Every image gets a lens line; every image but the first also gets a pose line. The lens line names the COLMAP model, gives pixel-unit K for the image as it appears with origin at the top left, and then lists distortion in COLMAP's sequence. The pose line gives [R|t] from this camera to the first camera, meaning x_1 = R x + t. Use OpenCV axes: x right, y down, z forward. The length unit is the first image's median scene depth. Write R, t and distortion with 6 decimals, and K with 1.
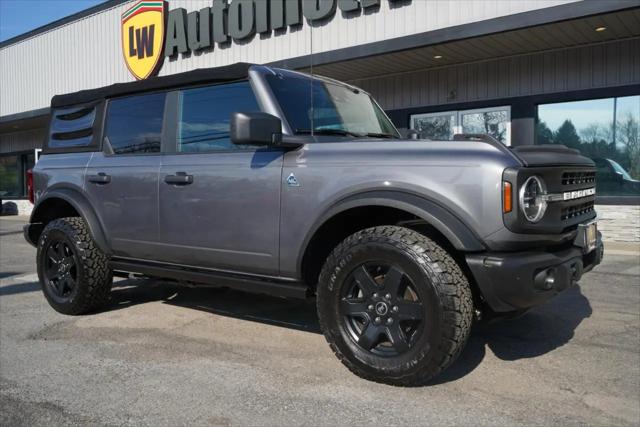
lens RADIAL K [[544.1, 0, 320.0], [0, 544.1, 213.5], [0, 0, 1]] dist [0.000098, -0.000519]
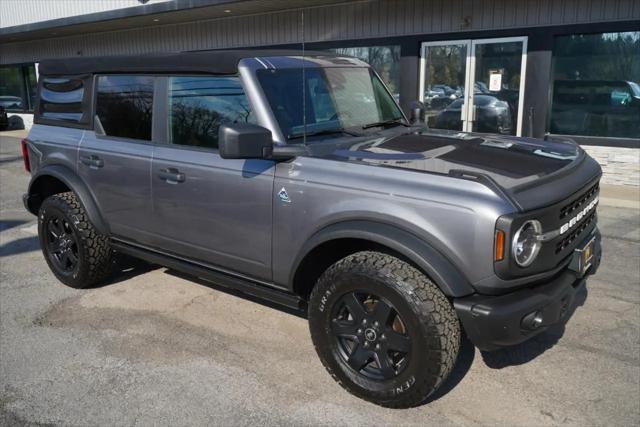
lens RADIAL K [[544.1, 0, 320.0], [0, 544.1, 213.5], [0, 0, 1]] dist [0.000098, -0.000519]
pose [[0.999788, 0.006521, -0.019511, 0.033393], [-0.002797, 0.982716, 0.185101, -0.211004], [0.020380, -0.185007, 0.982526, 0.038105]]
